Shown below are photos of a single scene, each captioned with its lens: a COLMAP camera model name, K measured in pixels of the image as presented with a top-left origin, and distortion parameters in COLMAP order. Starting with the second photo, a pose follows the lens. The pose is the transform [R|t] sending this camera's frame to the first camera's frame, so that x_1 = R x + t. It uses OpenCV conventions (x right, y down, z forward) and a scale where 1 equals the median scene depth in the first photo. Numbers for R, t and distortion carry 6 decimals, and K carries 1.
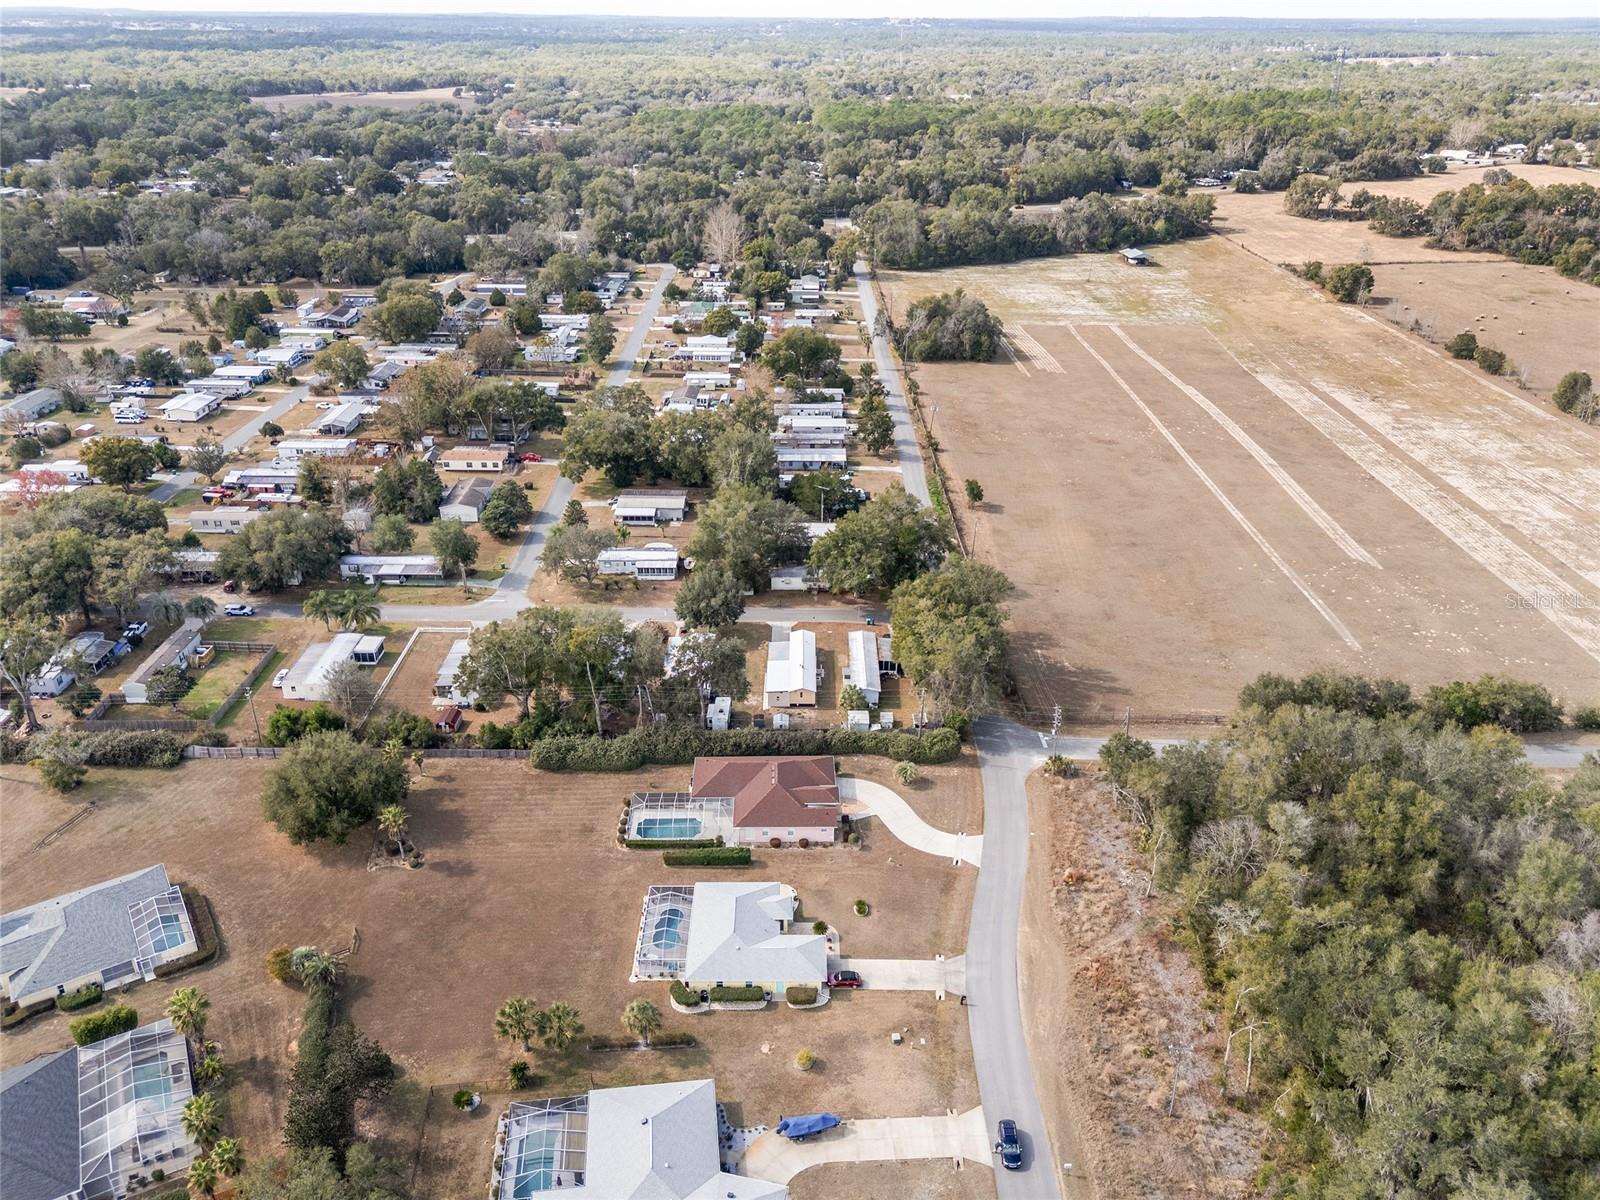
lens RADIAL K [[1172.9, 0, 800.0], [0, 1172.9, 600.0], [0, 0, 1]] dist [0.085713, -0.108512]
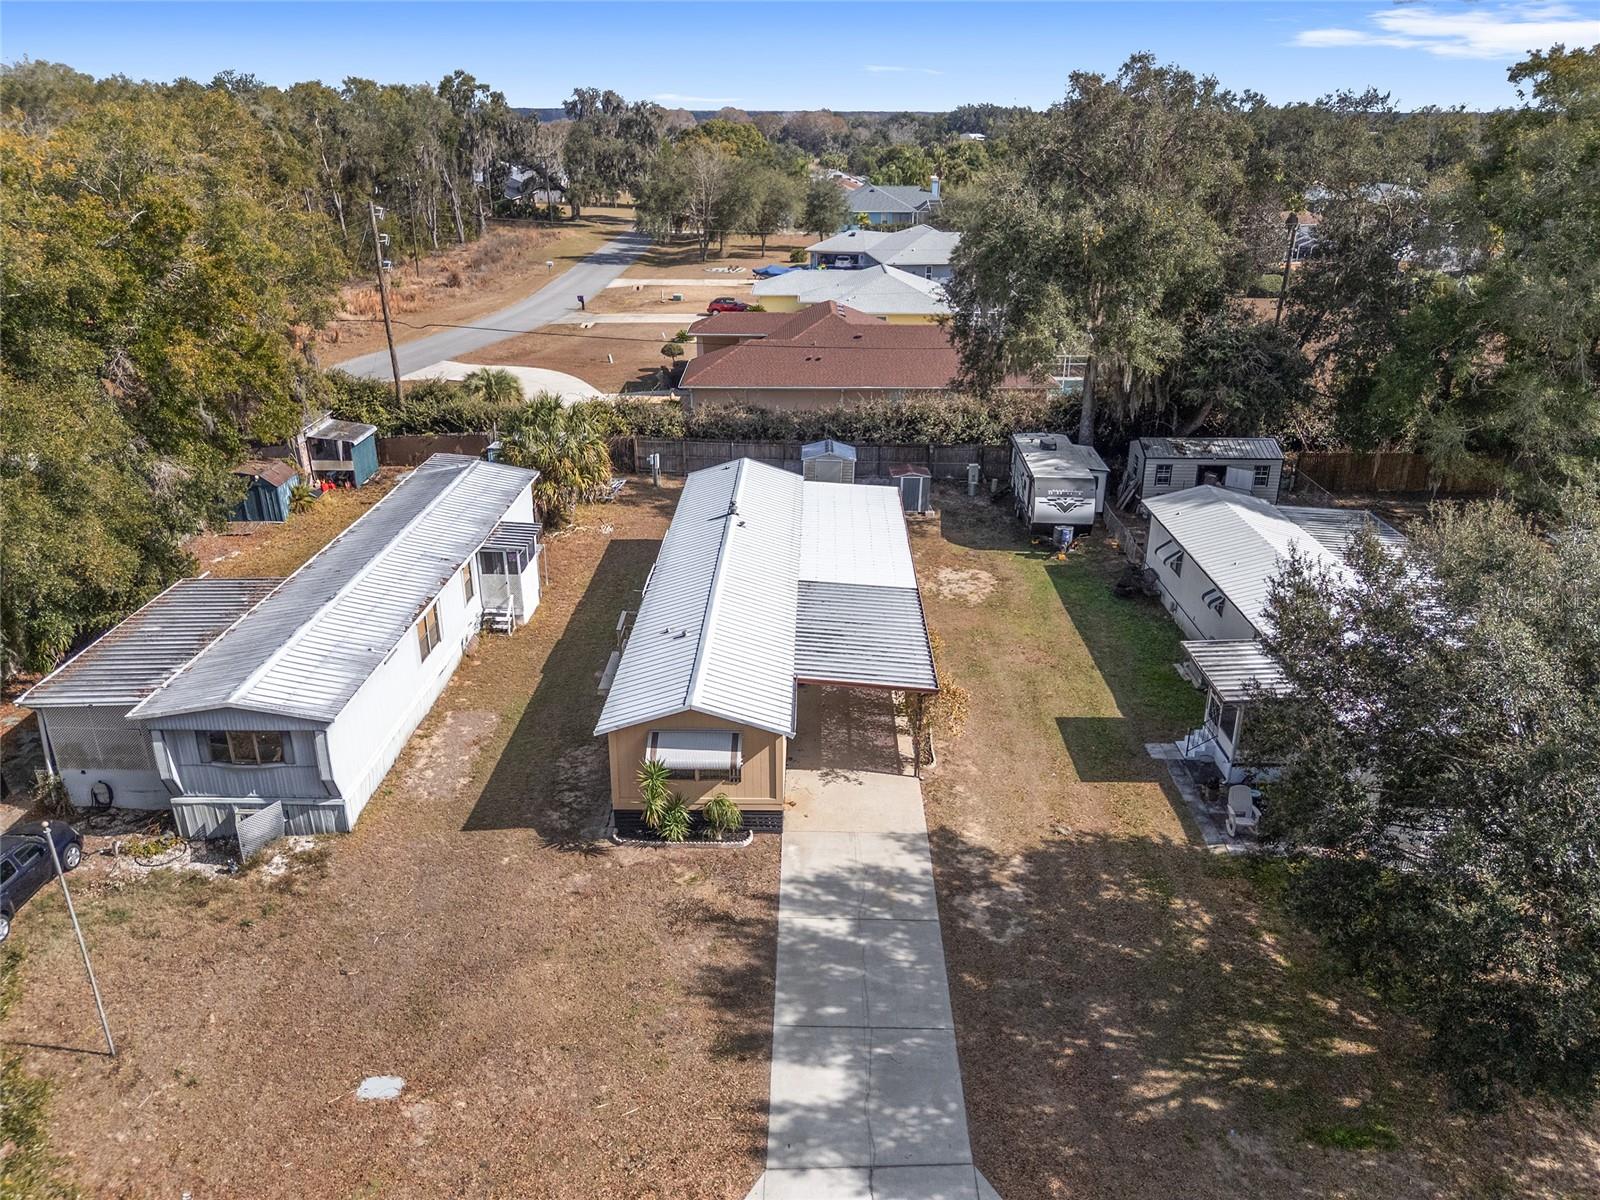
lens RADIAL K [[1179.1, 0, 797.8], [0, 1179.1, 598.9], [0, 0, 1]] dist [0.053888, -0.055295]
pose [[-0.999876, -0.012658, 0.009370, -0.008991], [-0.001318, 0.660157, 0.751126, -0.066689], [-0.015693, 0.751021, -0.660092, 0.914686]]
